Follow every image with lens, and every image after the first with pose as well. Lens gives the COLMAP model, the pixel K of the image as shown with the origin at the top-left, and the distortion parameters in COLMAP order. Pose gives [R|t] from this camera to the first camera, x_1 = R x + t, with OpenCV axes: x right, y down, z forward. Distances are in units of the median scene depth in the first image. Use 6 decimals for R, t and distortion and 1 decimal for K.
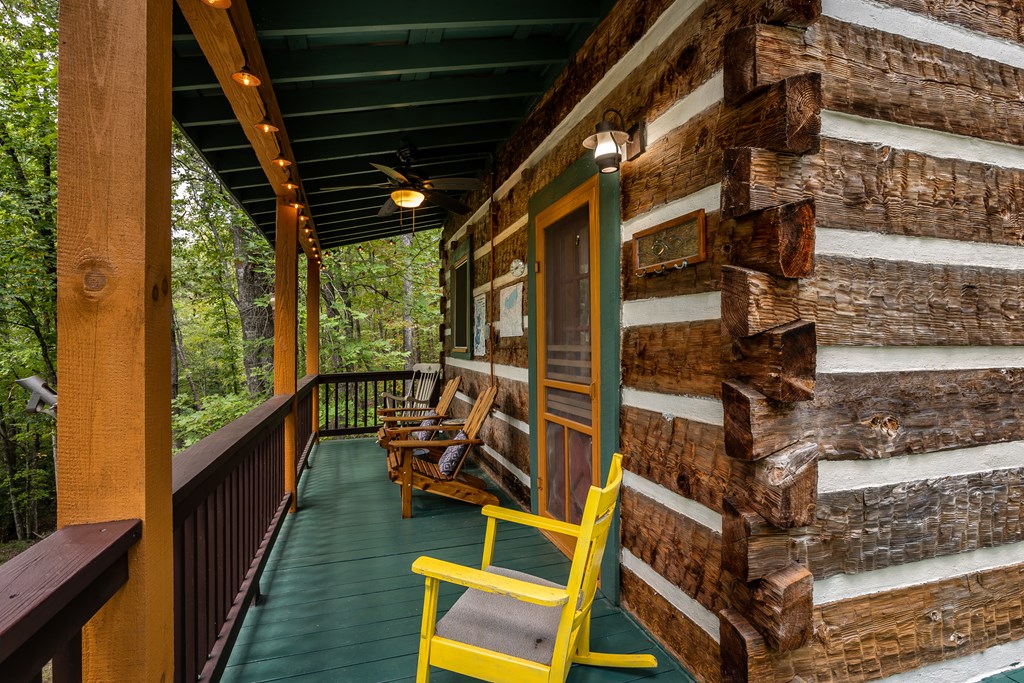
lens RADIAL K [[515.1, 0, 507.7], [0, 515.1, 343.5], [0, 0, 1]] dist [-0.010810, 0.002794]
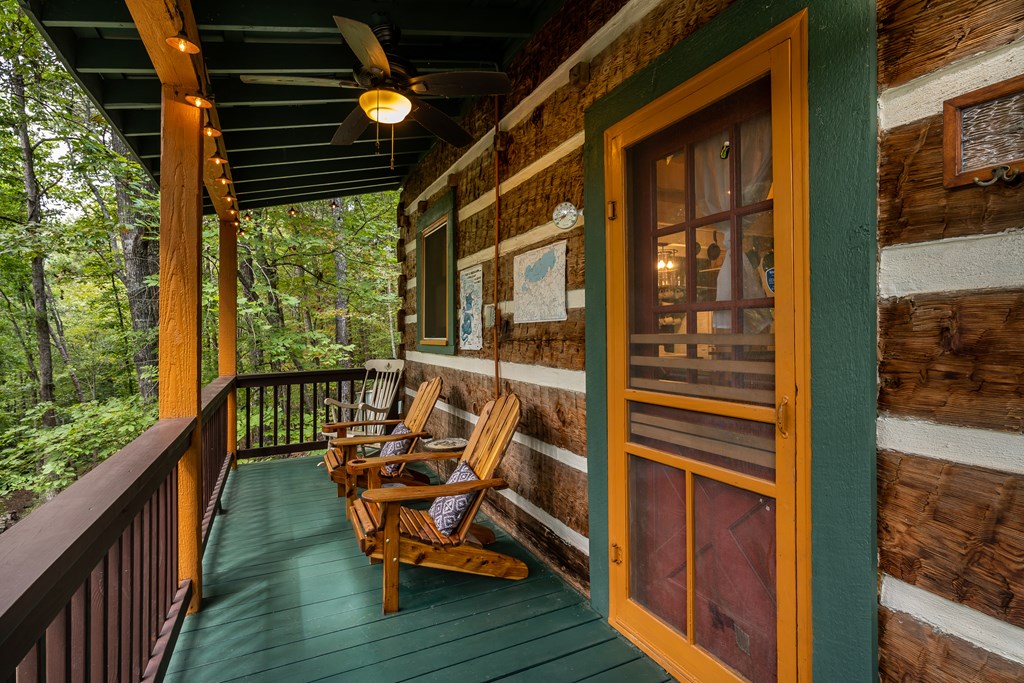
lens RADIAL K [[515.1, 0, 513.6], [0, 515.1, 336.0], [0, 0, 1]] dist [-0.010810, 0.002794]
pose [[0.989109, -0.003474, 0.147142, -0.130061], [0.003079, 0.999991, 0.002912, 0.002400], [-0.147150, -0.002427, 0.989111, 0.337476]]
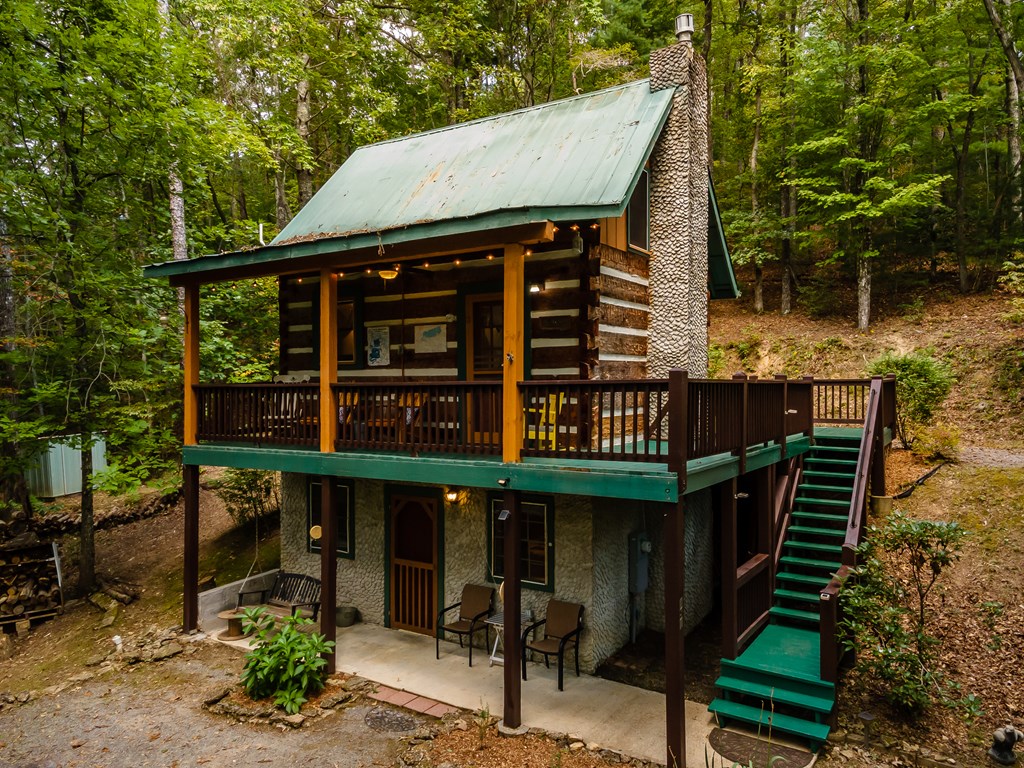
lens RADIAL K [[739.9, 0, 507.9], [0, 739.9, 384.8], [0, 0, 1]] dist [0.039208, 0.004485]
pose [[0.766405, -0.006551, 0.642324, -1.532764], [0.004138, 0.999978, 0.005261, 0.092528], [-0.642344, -0.001374, 0.766415, -1.253799]]
